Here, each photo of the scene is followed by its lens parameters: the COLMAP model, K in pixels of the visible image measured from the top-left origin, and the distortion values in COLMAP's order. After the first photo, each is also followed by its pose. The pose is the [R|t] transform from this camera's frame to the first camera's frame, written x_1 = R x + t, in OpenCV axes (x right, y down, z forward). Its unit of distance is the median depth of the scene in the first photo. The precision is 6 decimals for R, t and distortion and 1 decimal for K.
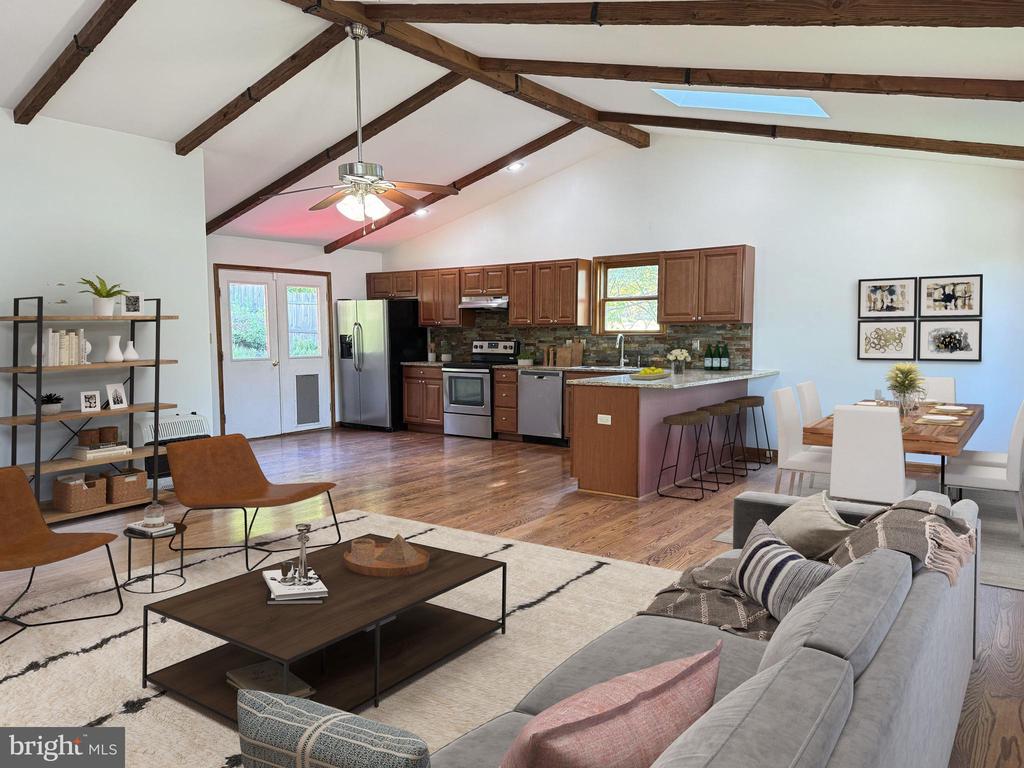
lens RADIAL K [[730.3, 0, 512.0], [0, 730.3, 384.0], [0, 0, 1]] dist [0.080433, -0.003756]
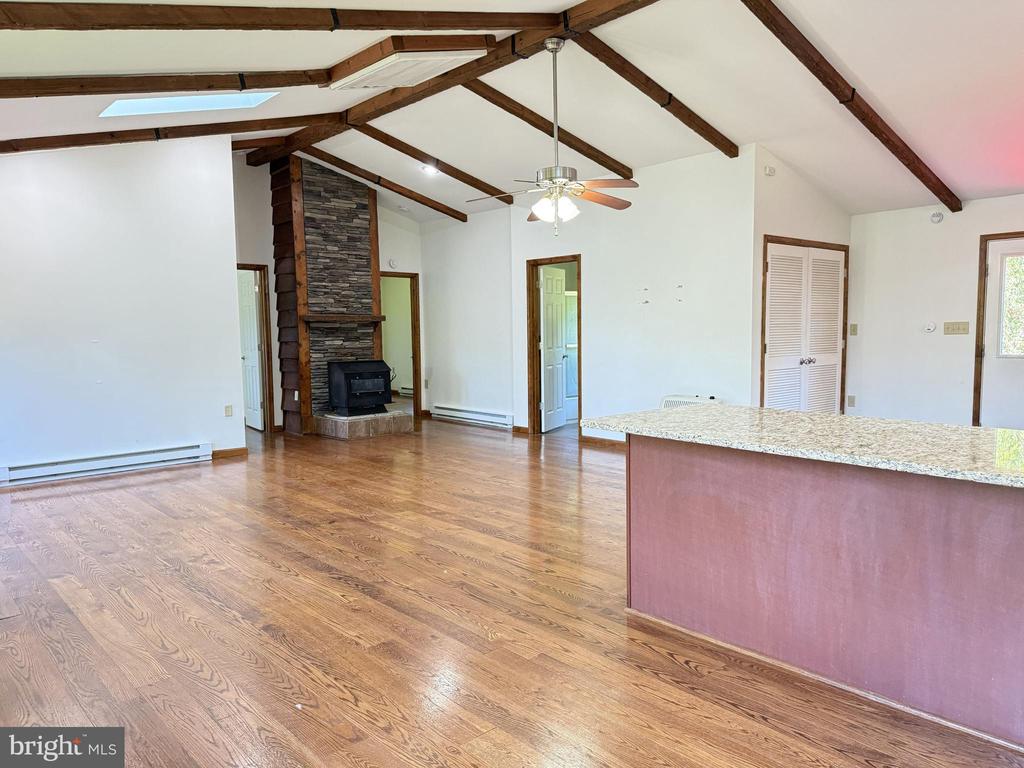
lens RADIAL K [[730.3, 0, 512.0], [0, 730.3, 384.0], [0, 0, 1]] dist [0.080433, -0.003756]
pose [[-0.208316, 0.087538, -0.974136, 0.820745], [-0.064304, 0.992606, 0.102949, -0.087624], [0.975945, 0.084086, -0.201147, 1.096673]]
